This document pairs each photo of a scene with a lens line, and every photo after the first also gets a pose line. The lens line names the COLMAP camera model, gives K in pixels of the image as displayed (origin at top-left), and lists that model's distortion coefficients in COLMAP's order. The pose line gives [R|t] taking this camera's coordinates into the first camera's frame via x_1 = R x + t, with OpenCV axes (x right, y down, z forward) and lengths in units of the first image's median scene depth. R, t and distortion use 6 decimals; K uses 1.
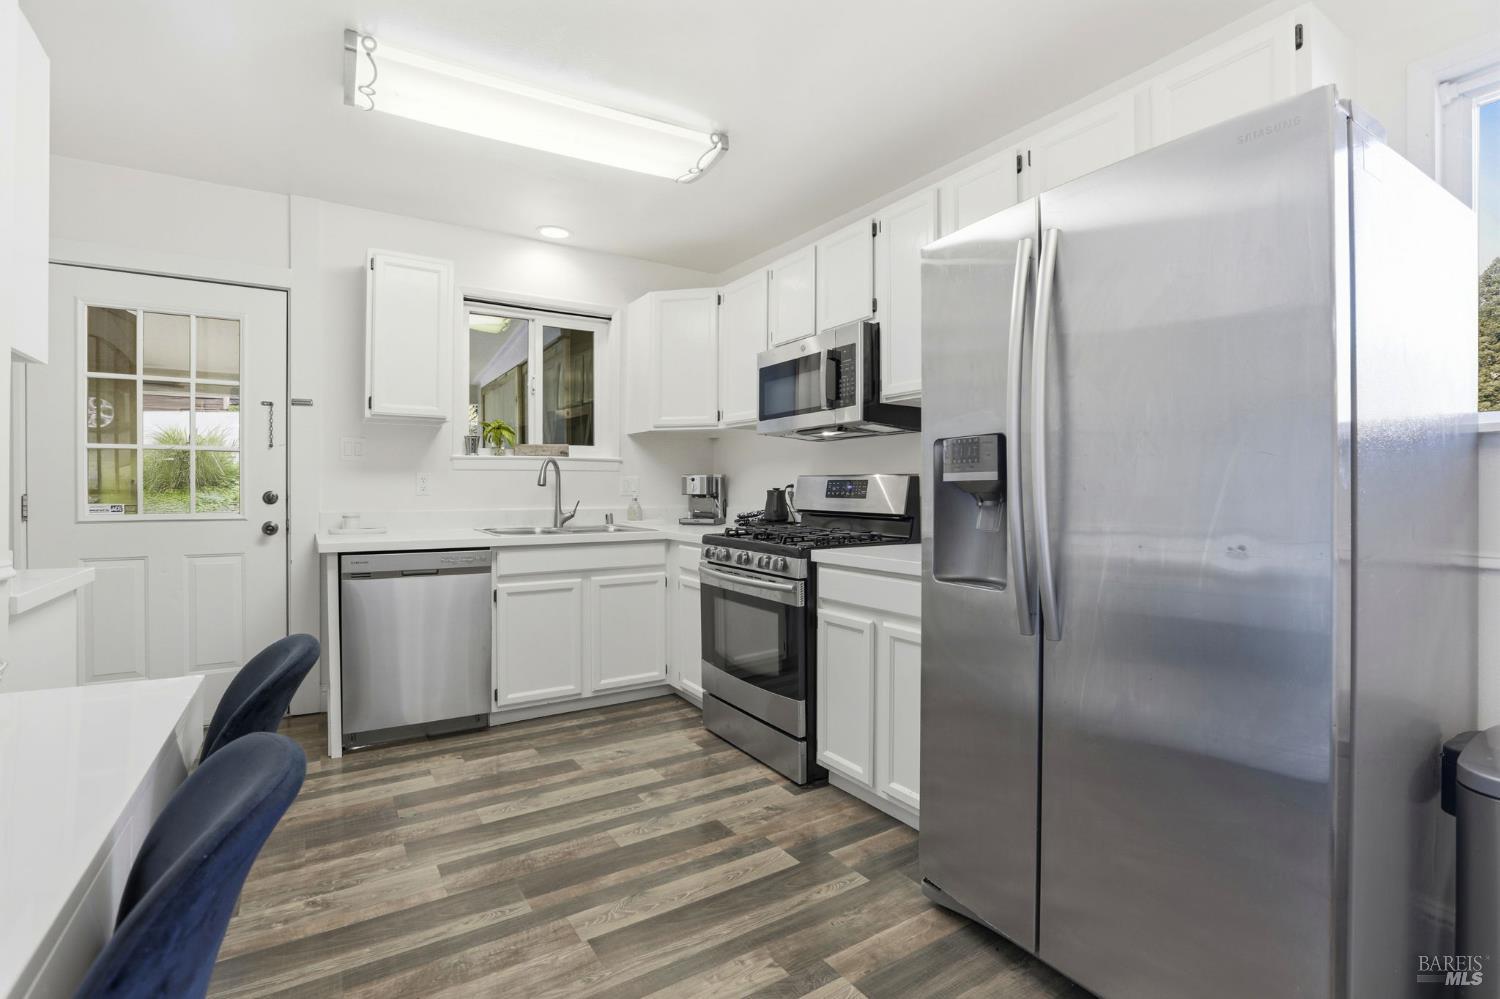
lens RADIAL K [[702.8, 0, 744.2], [0, 702.8, 490.9], [0, 0, 1]] dist [-0.029191, 0.002357]
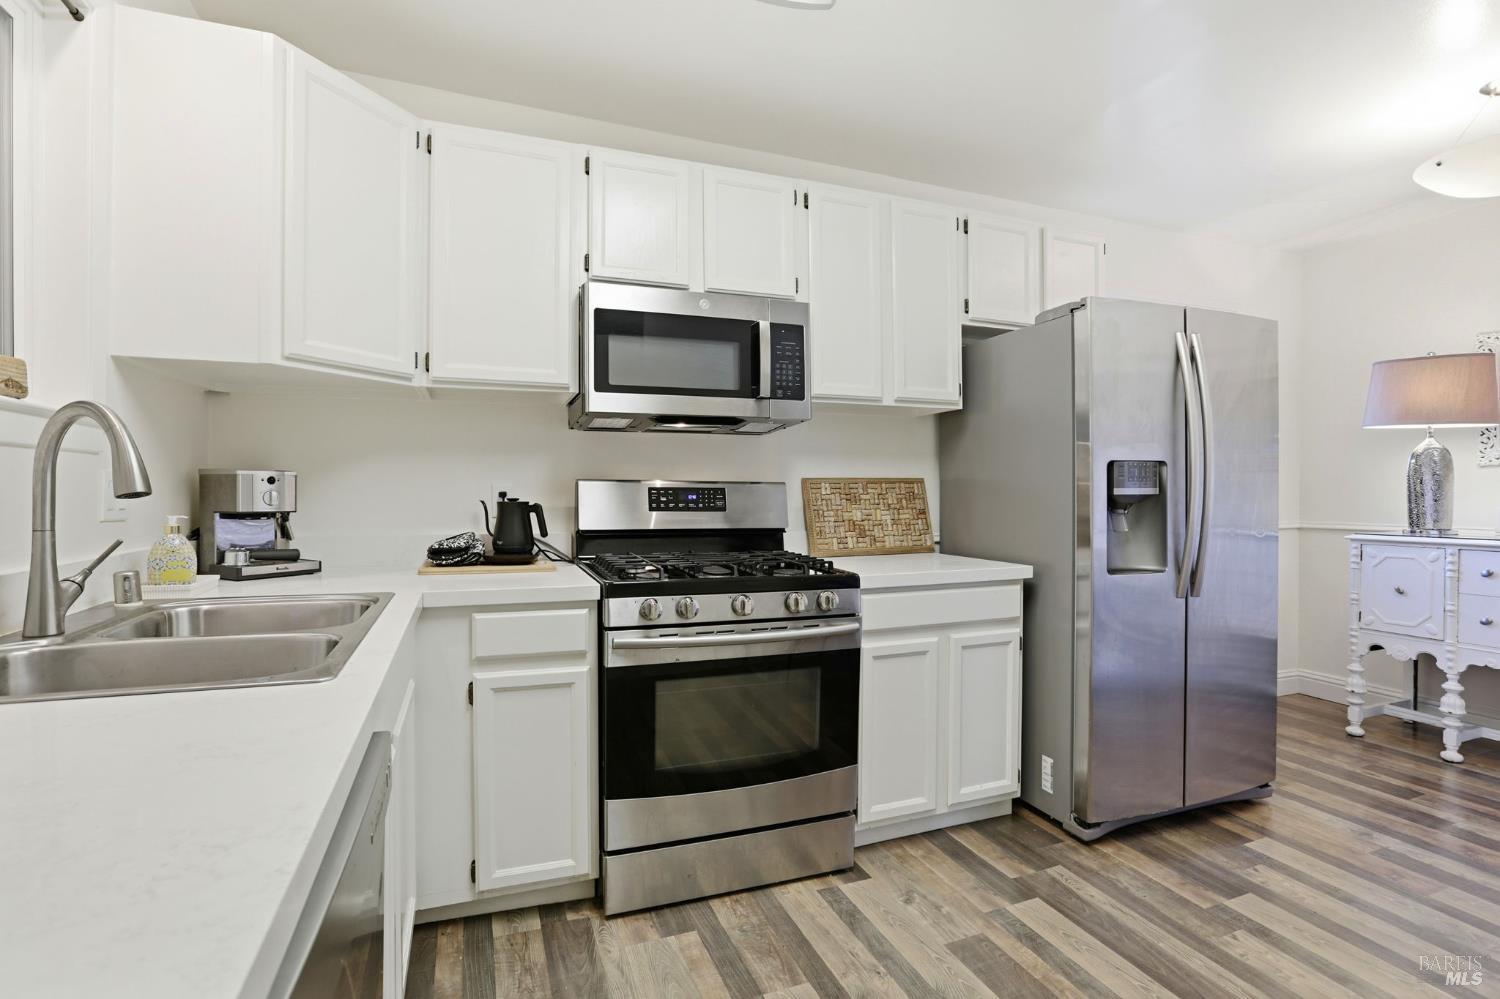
lens RADIAL K [[702.8, 0, 740.2], [0, 702.8, 501.3], [0, 0, 1]] dist [-0.029191, 0.002357]
pose [[0.198012, -0.009395, 0.980154, -0.566613], [0.002251, 0.999956, 0.009130, -0.007339], [-0.980197, 0.000398, 0.198025, 0.751354]]
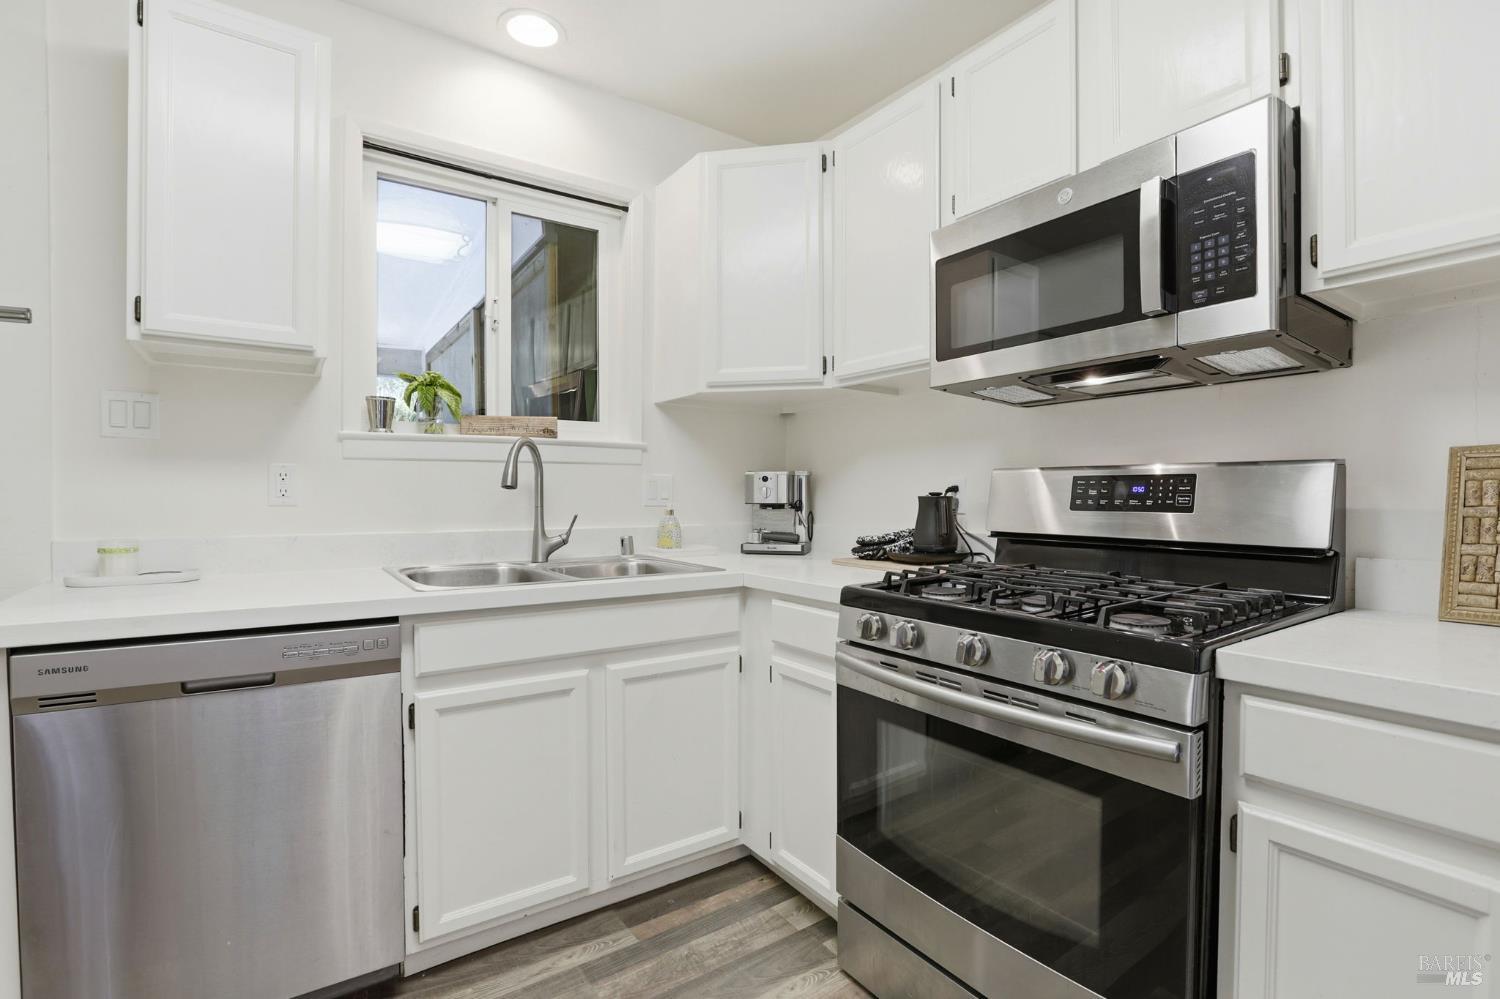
lens RADIAL K [[702.8, 0, 751.9], [0, 702.8, 507.2], [0, 0, 1]] dist [-0.029191, 0.002357]
pose [[0.998939, -0.001064, 0.046033, -0.137857], [0.000475, 0.999918, 0.012796, 0.000488], [-0.046043, -0.012760, 0.998858, 0.490960]]
